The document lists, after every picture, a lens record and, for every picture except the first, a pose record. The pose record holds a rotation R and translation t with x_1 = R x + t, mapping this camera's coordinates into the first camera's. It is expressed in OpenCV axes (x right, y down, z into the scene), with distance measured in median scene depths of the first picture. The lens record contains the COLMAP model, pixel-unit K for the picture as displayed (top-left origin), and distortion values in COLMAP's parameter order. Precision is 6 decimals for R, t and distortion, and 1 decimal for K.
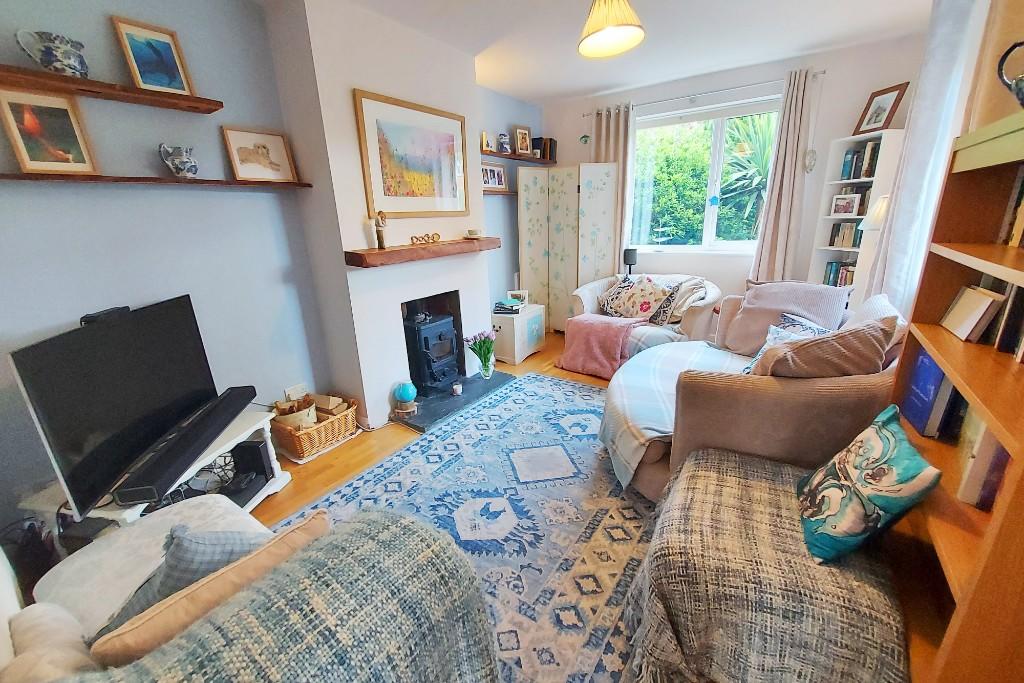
lens RADIAL K [[407.8, 0, 507.0], [0, 407.8, 347.5], [0, 0, 1]] dist [-0.016346, -0.000384]
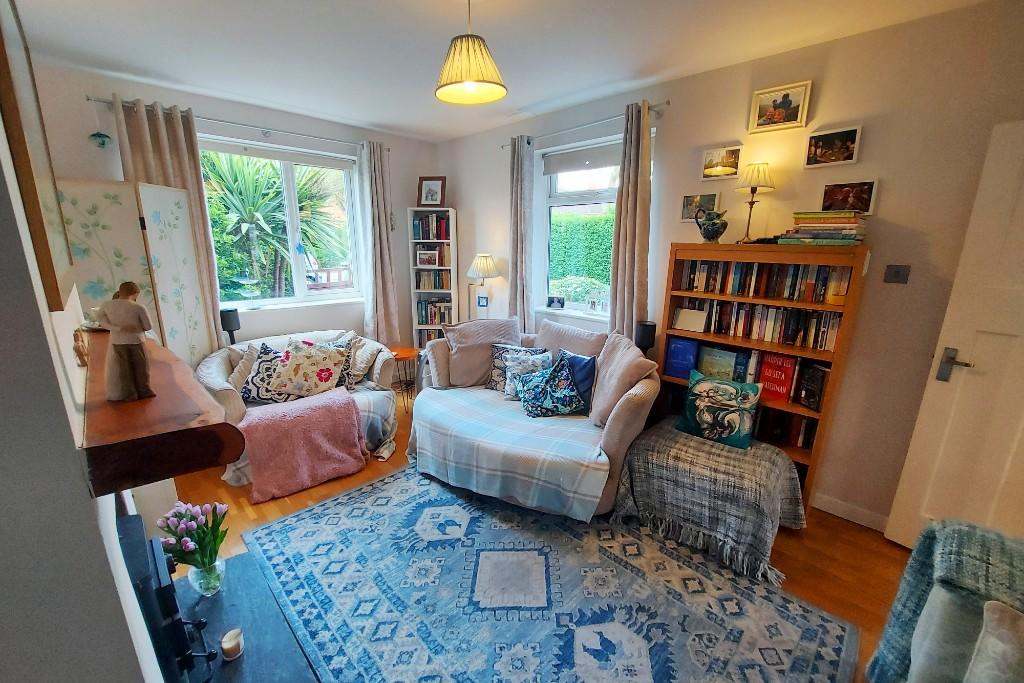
lens RADIAL K [[407.8, 0, 507.0], [0, 407.8, 347.5], [0, 0, 1]] dist [-0.016346, -0.000384]
pose [[0.178734, -0.199654, 0.963427, -0.462837], [0.278558, 0.949400, 0.145069, -0.208044], [-0.943642, 0.242442, 0.225306, 0.550442]]
